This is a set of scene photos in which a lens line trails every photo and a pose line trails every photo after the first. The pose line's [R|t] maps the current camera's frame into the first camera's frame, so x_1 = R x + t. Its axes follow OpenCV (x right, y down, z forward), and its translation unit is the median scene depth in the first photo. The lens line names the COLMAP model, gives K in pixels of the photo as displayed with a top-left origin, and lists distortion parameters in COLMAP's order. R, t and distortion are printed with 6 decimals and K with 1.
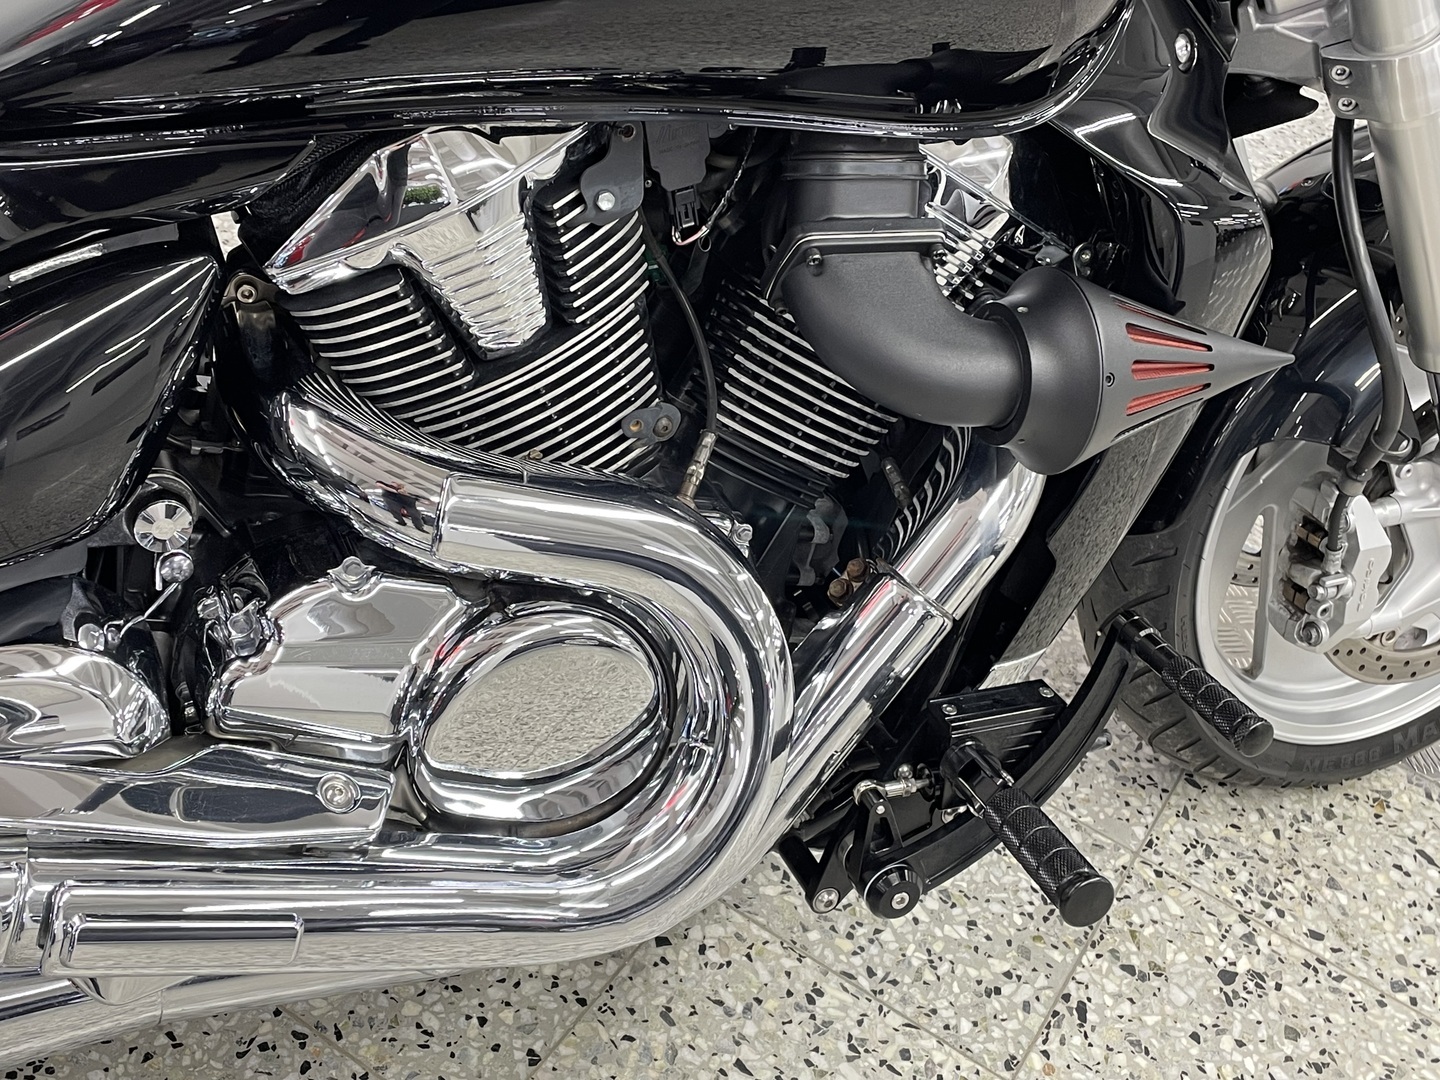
lens RADIAL K [[1681.5, 0, 713.1], [0, 1681.5, 509.1], [0, 0, 1]] dist [0.088481, -0.110876]
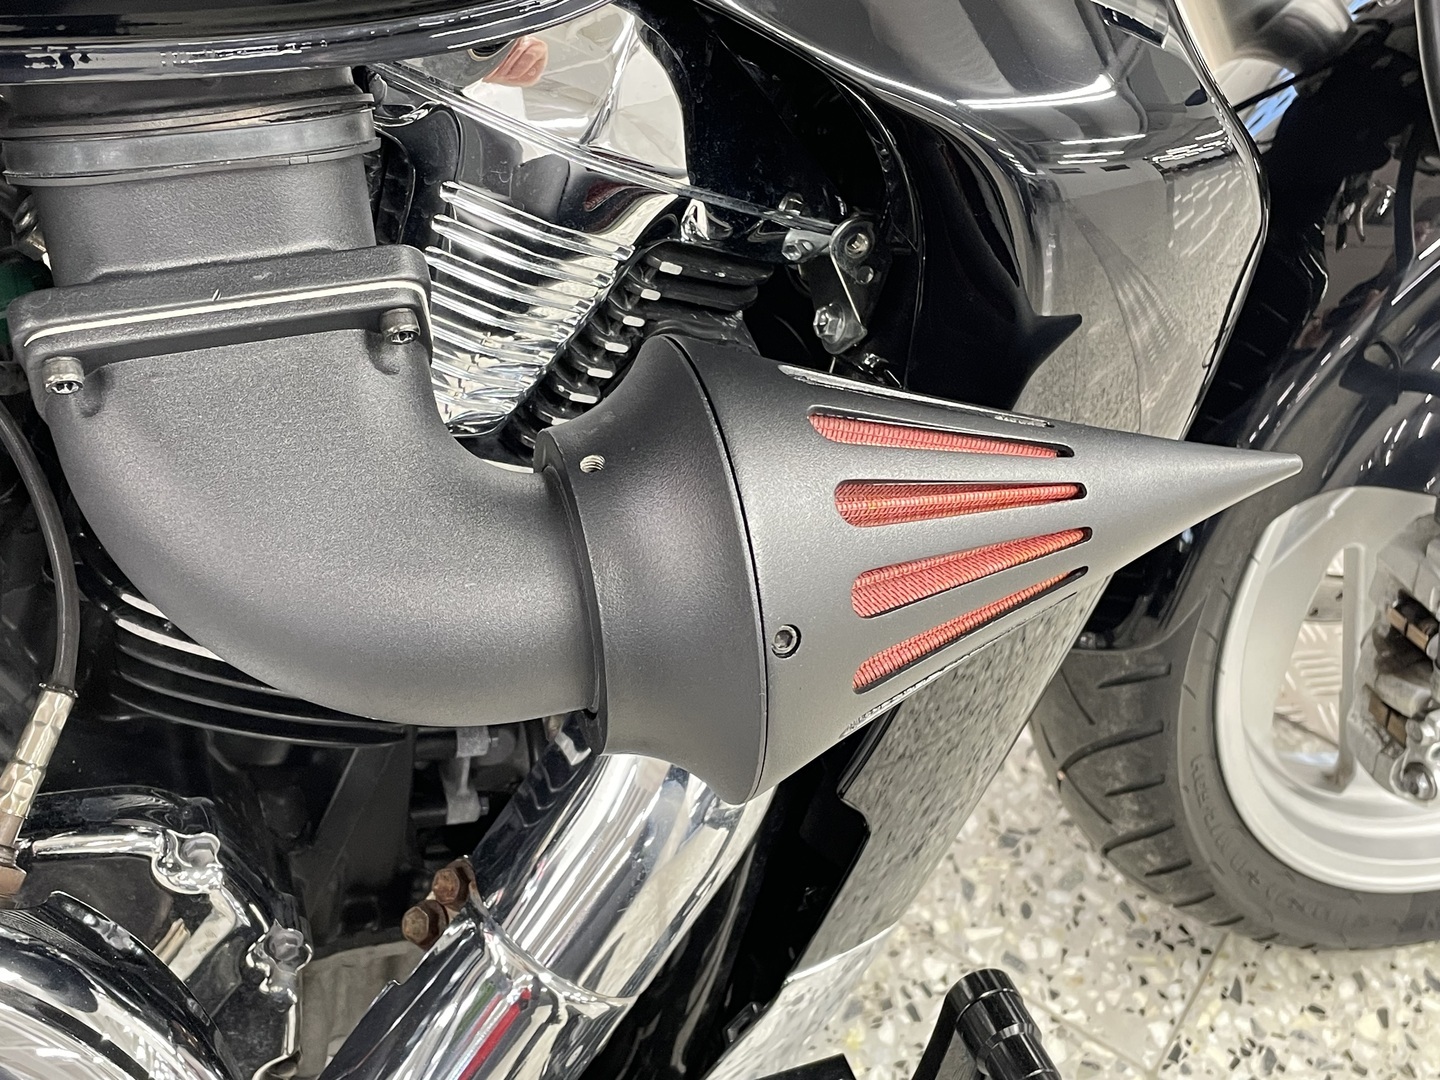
lens RADIAL K [[1681.5, 0, 713.1], [0, 1681.5, 509.1], [0, 0, 1]] dist [0.088481, -0.110876]
pose [[0.992993, -0.049667, -0.107227, 0.160887], [0.063191, 0.989932, 0.126655, -0.098576], [0.099857, -0.132544, 0.986134, 0.368558]]
